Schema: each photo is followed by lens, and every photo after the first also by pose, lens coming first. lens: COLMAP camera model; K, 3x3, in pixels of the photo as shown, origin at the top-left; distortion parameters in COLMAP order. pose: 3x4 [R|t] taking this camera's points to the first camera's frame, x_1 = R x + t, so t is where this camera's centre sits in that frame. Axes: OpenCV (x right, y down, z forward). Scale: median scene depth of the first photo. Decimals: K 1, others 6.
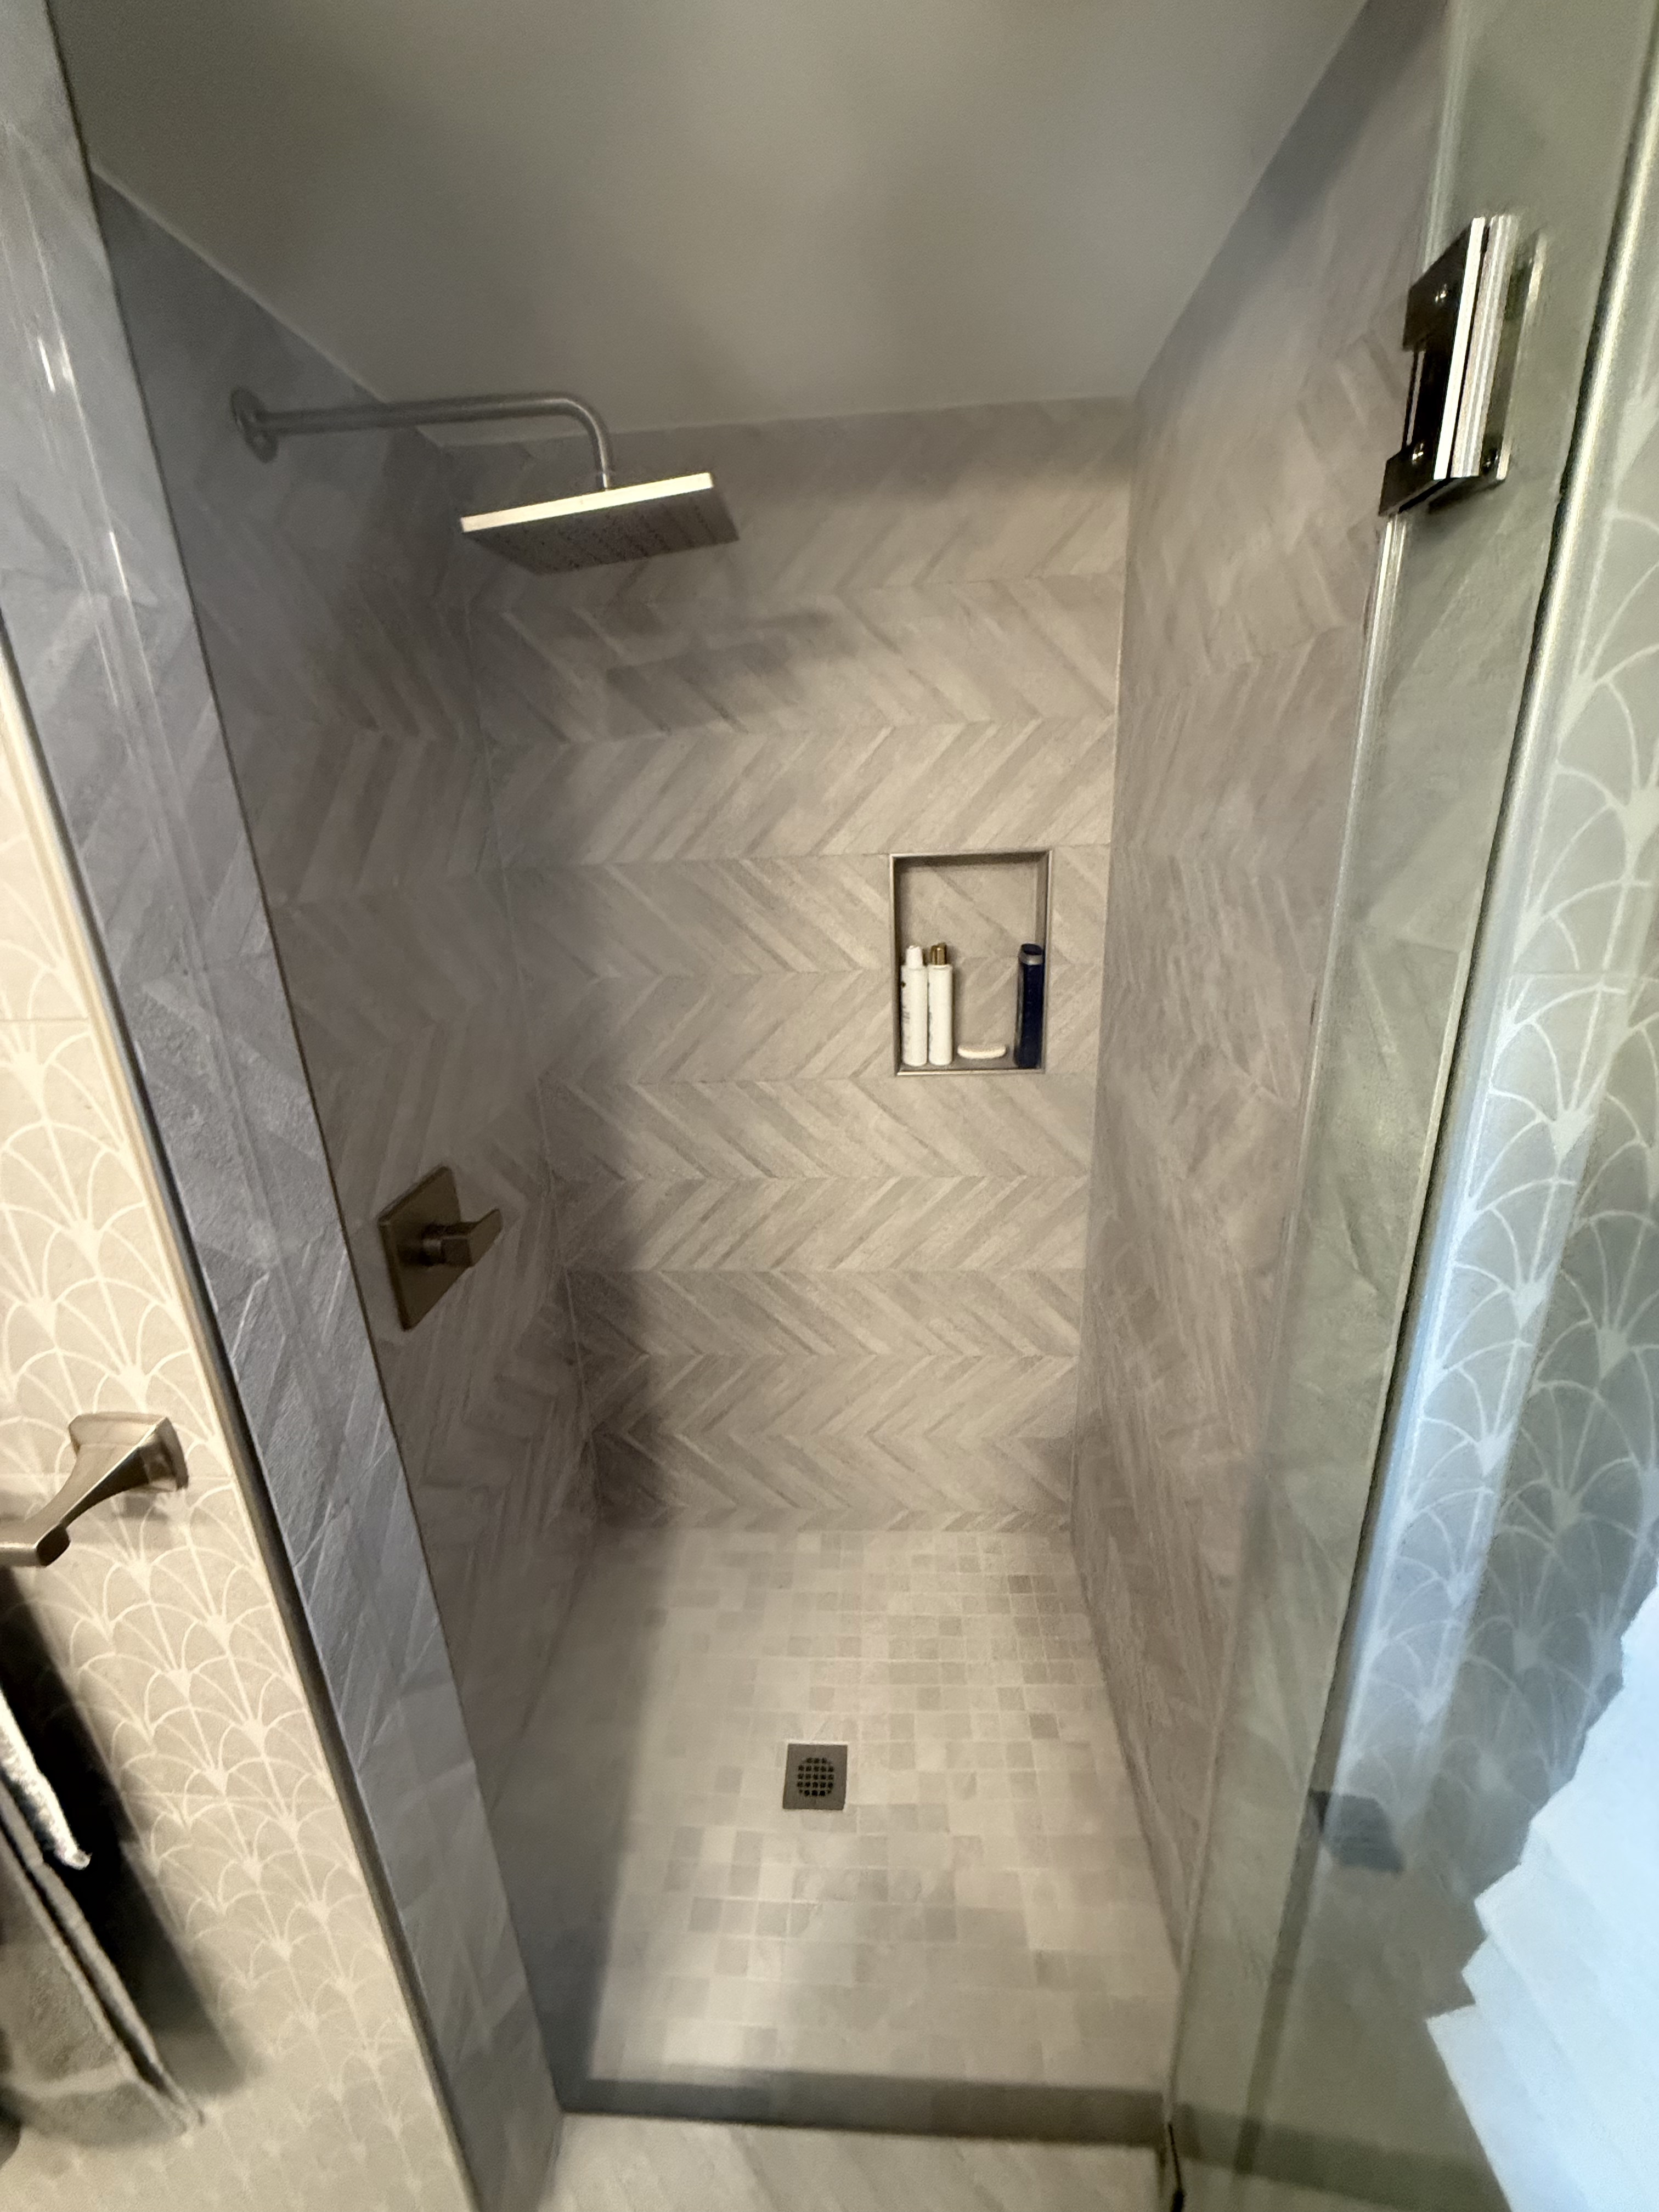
lens RADIAL K [[870.2, 0, 829.5], [0, 870.2, 1101.0], [0, 0, 1]] dist [-0.010155, 0.001738]
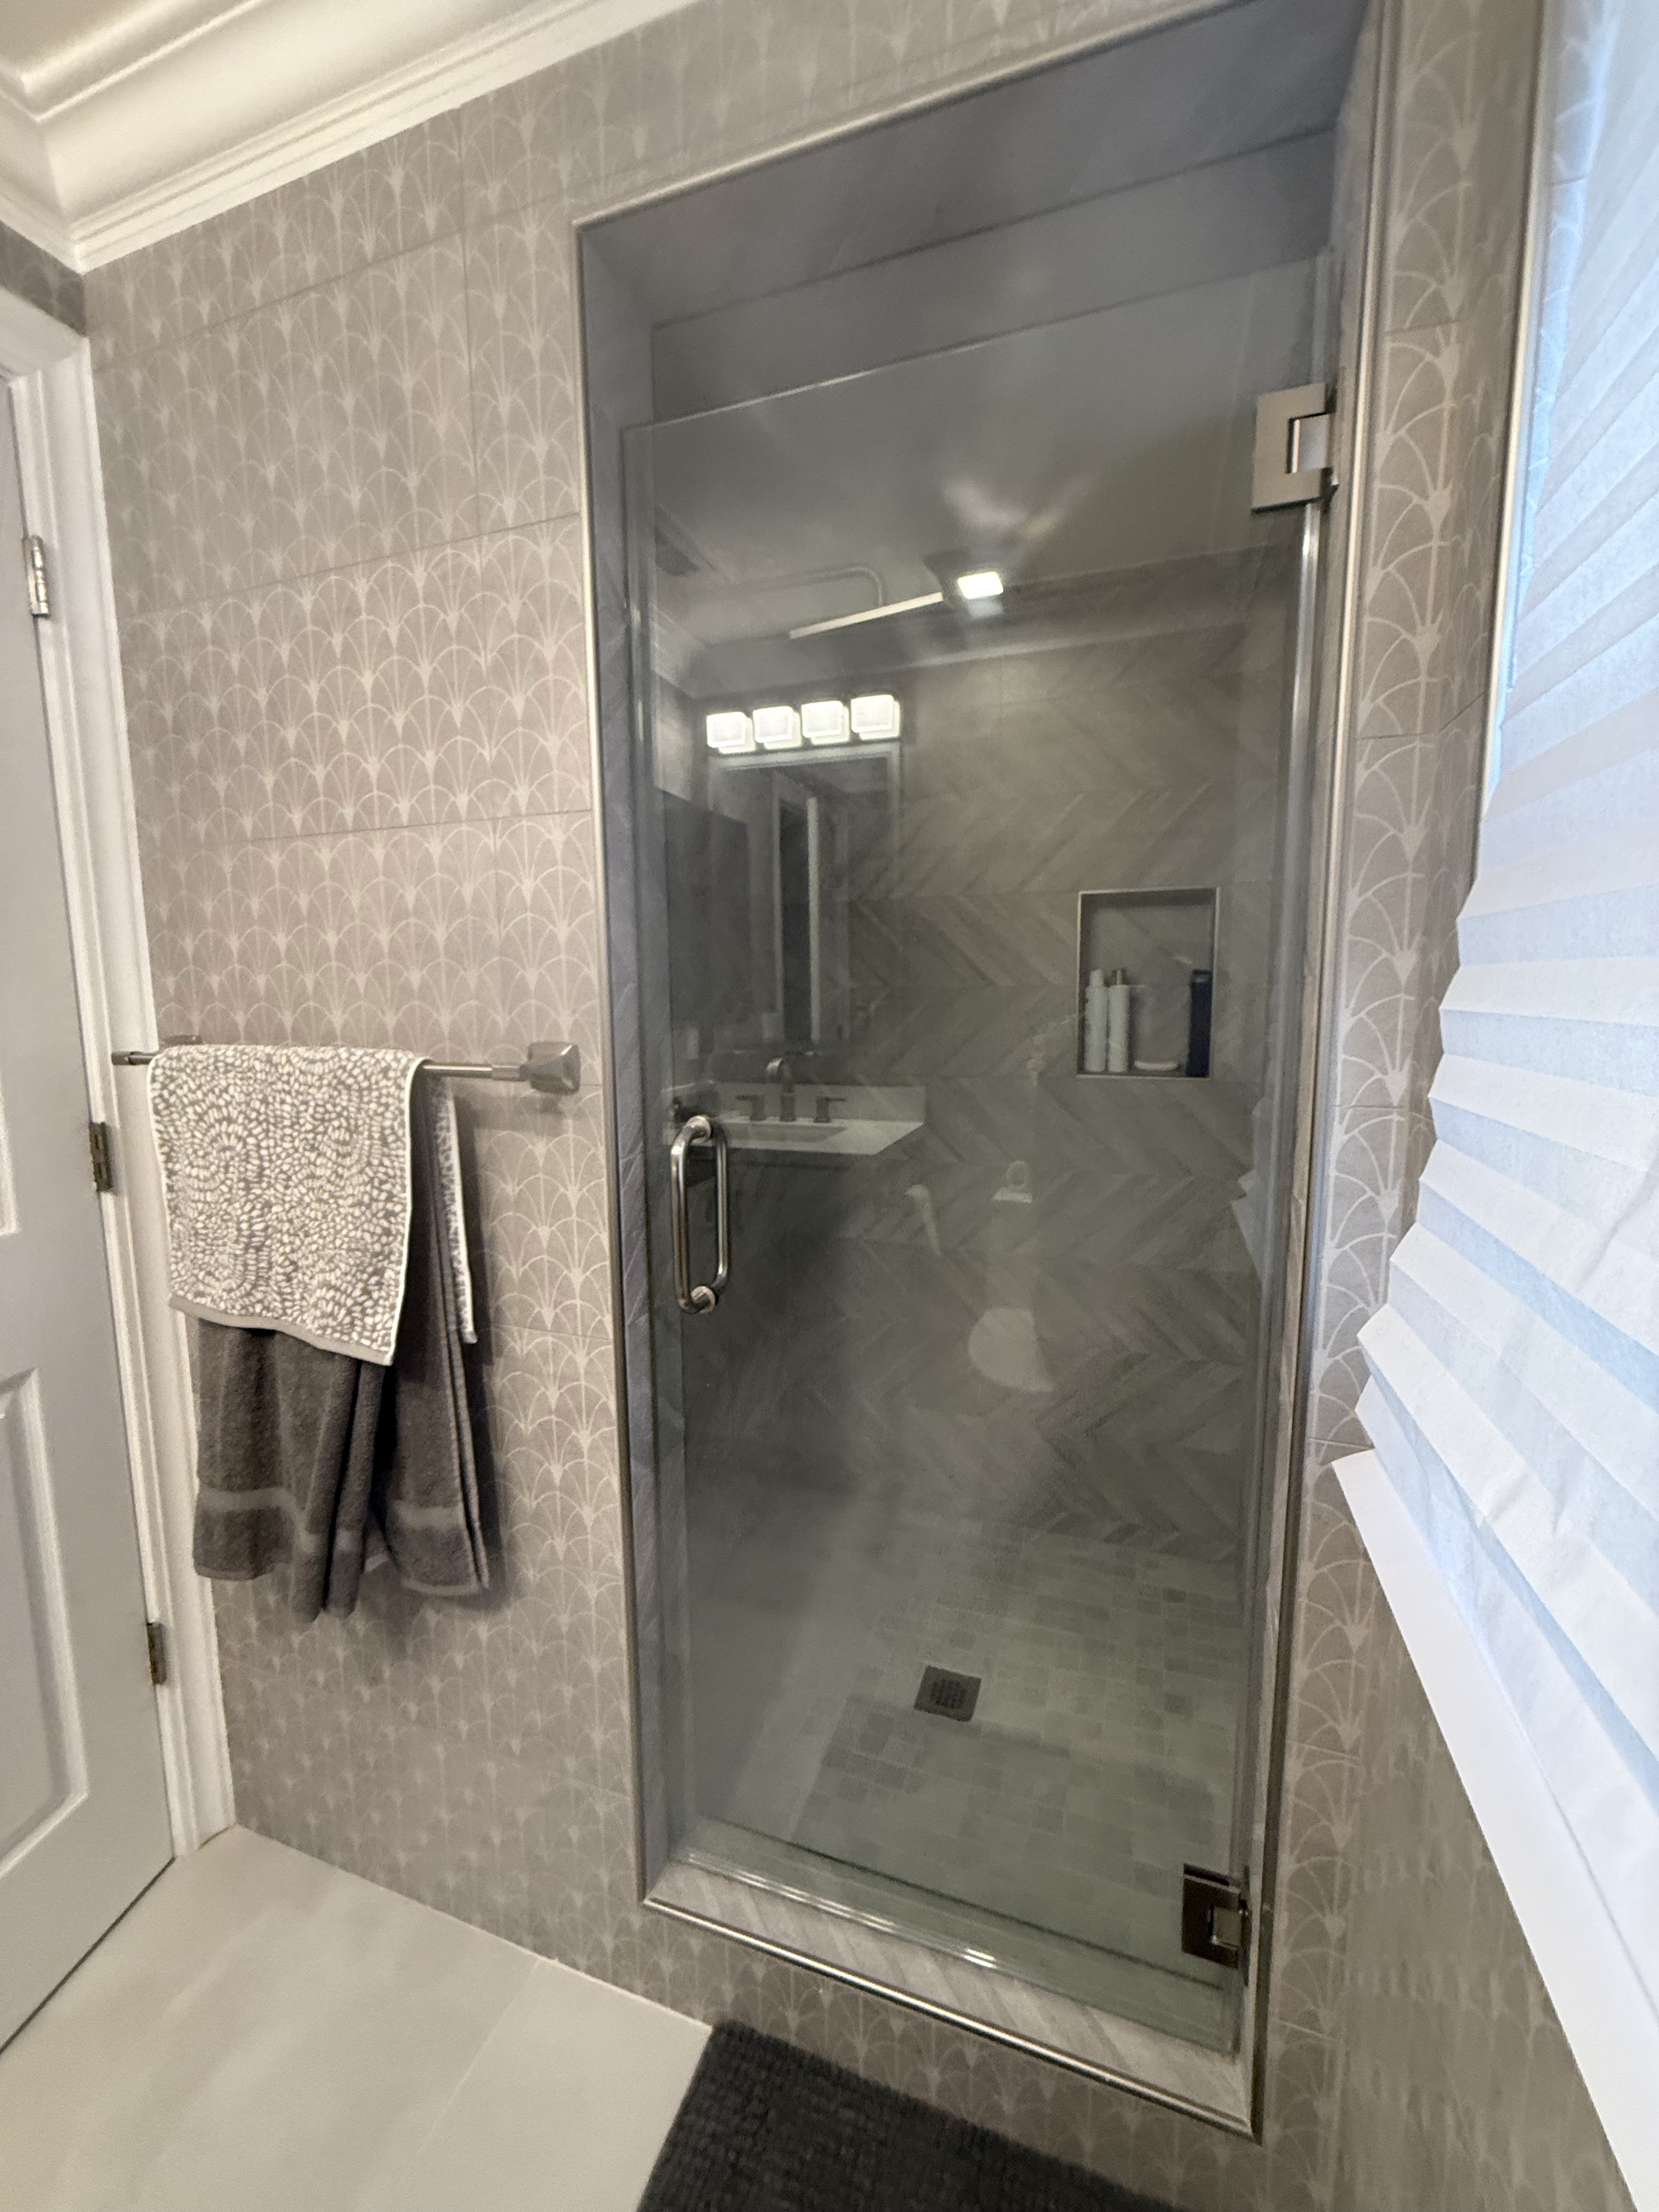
lens RADIAL K [[870.2, 0, 833.0], [0, 870.2, 1103.9], [0, 0, 1]] dist [-0.010155, 0.001738]
pose [[0.961061, 0.067894, -0.267866, 0.083143], [-0.117671, 0.977620, -0.174395, 0.264054], [0.250031, 0.199124, 0.947541, -0.196468]]
